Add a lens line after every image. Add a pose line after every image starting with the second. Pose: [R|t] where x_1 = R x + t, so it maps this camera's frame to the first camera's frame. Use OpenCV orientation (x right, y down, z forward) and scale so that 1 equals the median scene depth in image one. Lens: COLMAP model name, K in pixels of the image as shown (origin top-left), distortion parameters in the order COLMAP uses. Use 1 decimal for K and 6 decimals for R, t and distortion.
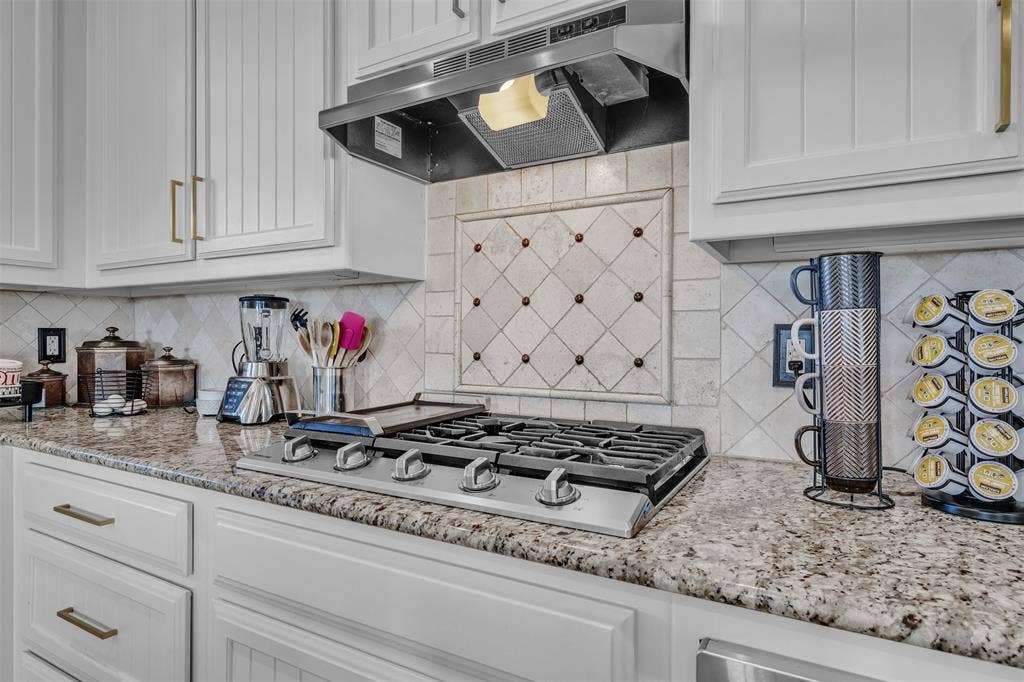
lens RADIAL K [[557.4, 0, 512.0], [0, 557.4, 341.0], [0, 0, 1]] dist [-0.000374, -0.000043]
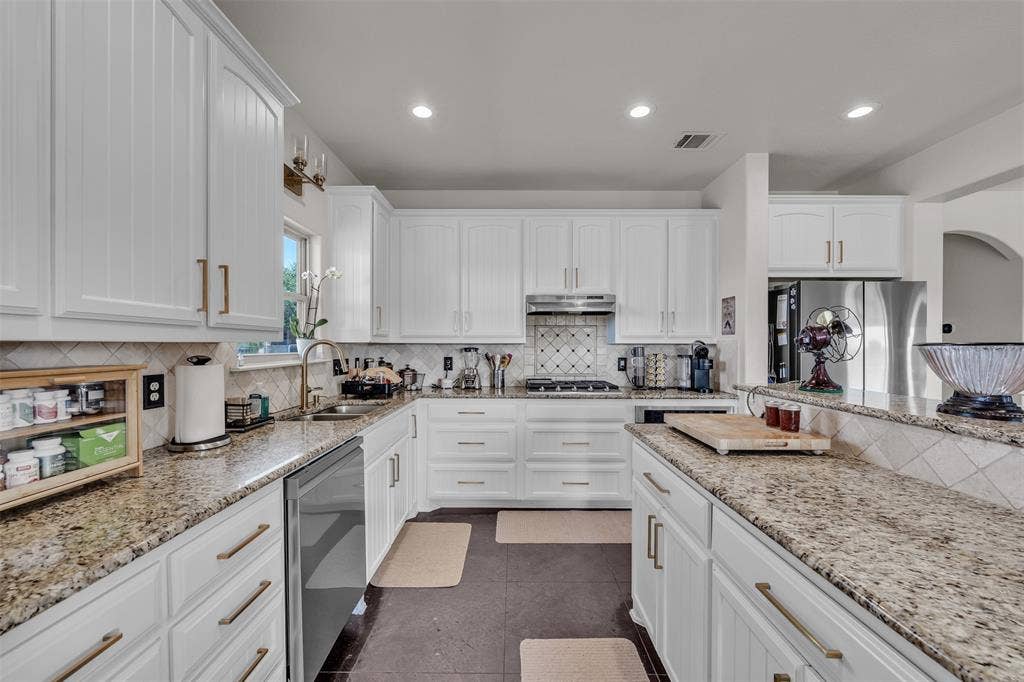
lens RADIAL K [[370.1, 0, 512.0], [0, 370.1, 341.0], [0, 0, 1]] dist [0.007960, -0.000104]
pose [[0.872251, 0.005155, 0.489031, -1.628497], [0.000481, 0.999935, -0.011398, -0.118787], [-0.489058, 0.010177, 0.872192, -1.143435]]
